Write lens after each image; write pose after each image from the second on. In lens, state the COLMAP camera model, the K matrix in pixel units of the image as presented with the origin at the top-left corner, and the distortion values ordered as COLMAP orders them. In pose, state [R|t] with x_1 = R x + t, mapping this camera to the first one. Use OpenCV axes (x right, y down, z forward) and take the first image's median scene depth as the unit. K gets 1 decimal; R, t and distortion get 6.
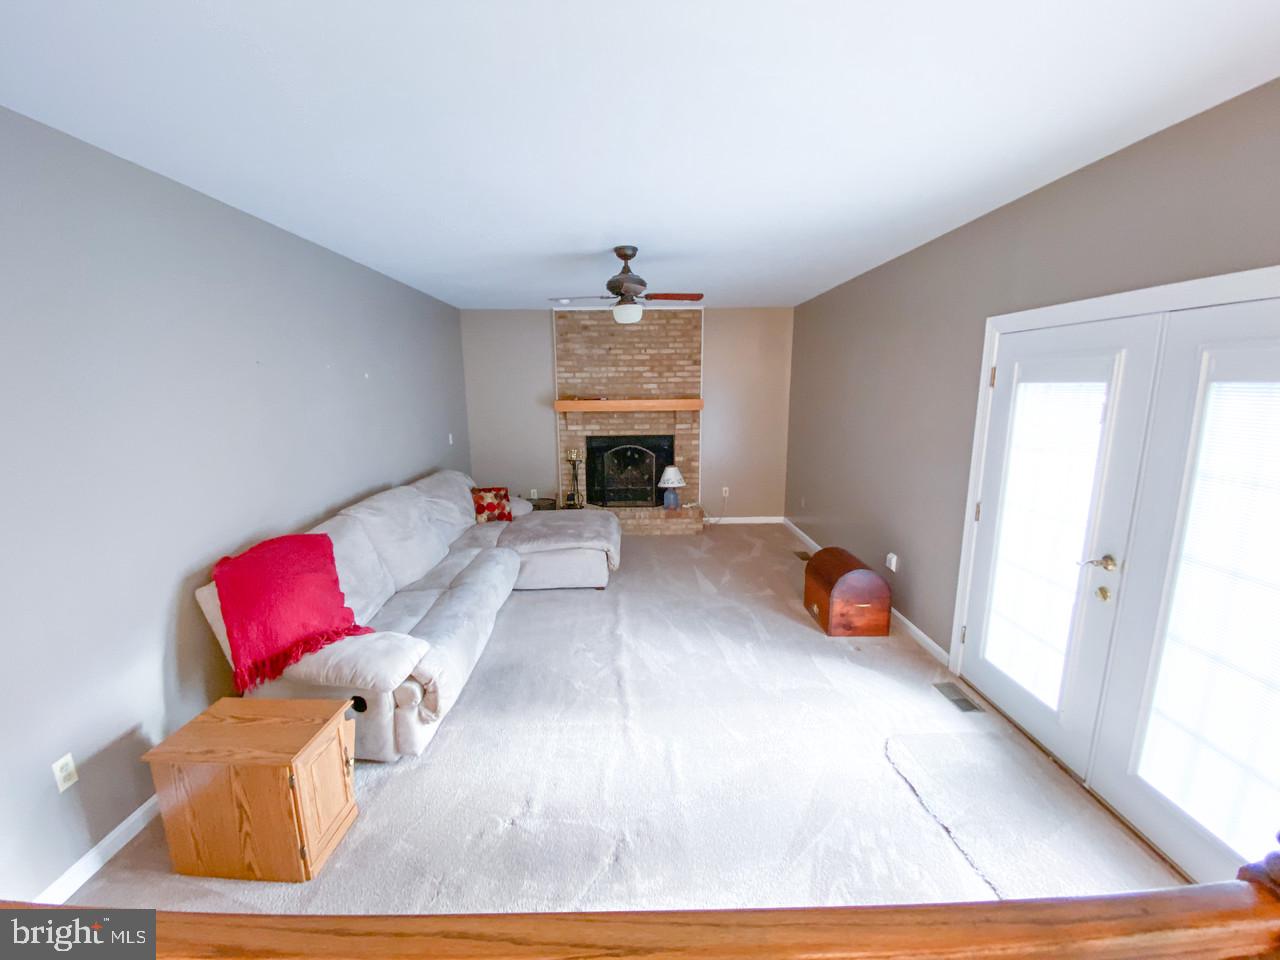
lens RADIAL K [[527.2, 0, 636.2], [0, 527.2, 485.8], [0, 0, 1]] dist [0.026397, -0.004163]
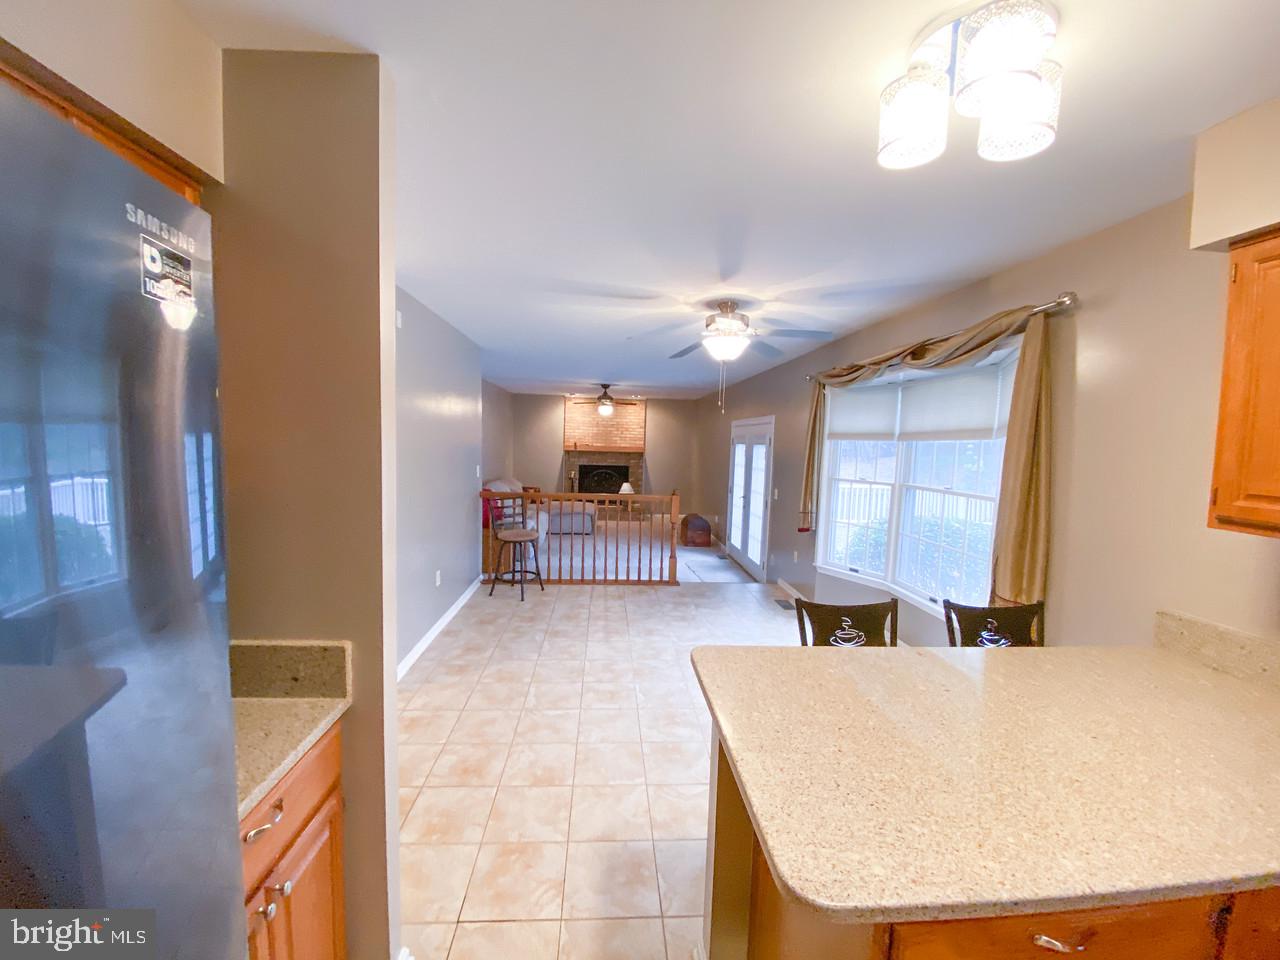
lens RADIAL K [[527.2, 0, 640.1], [0, 527.2, 479.6], [0, 0, 1]] dist [0.026397, -0.004163]
pose [[0.997758, 0.036409, 0.056148, 0.011391], [-0.030104, 0.993553, -0.109301, 0.153465], [-0.059765, 0.107366, 0.992422, -0.829891]]
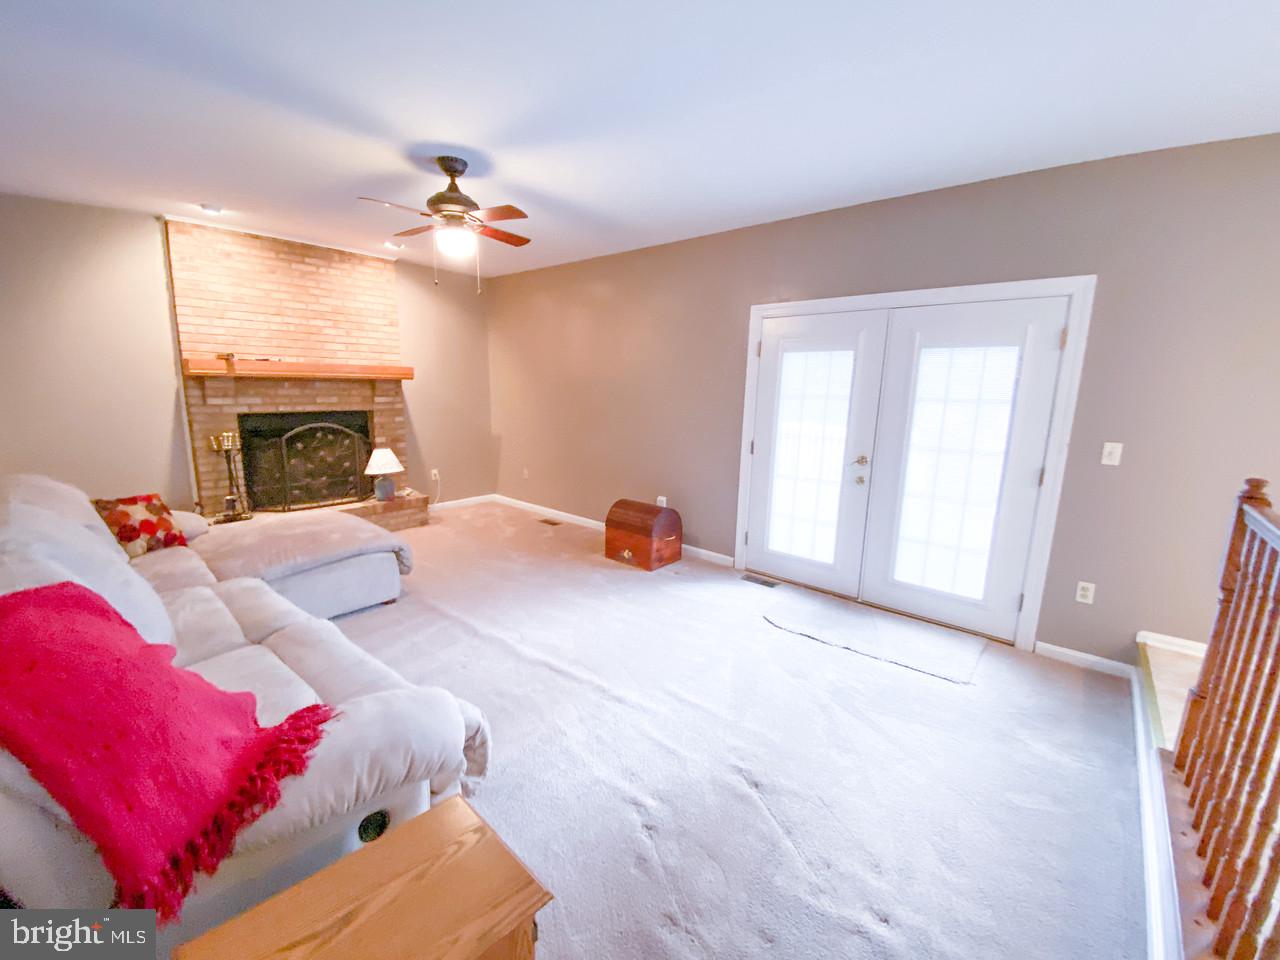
lens RADIAL K [[527.2, 0, 653.0], [0, 527.2, 480.1], [0, 0, 1]] dist [0.026397, -0.004163]
pose [[0.659219, -0.116528, 0.742867, -0.277017], [0.113482, 0.992022, 0.054908, 0.015276], [-0.743339, 0.048105, 0.667183, 0.143323]]
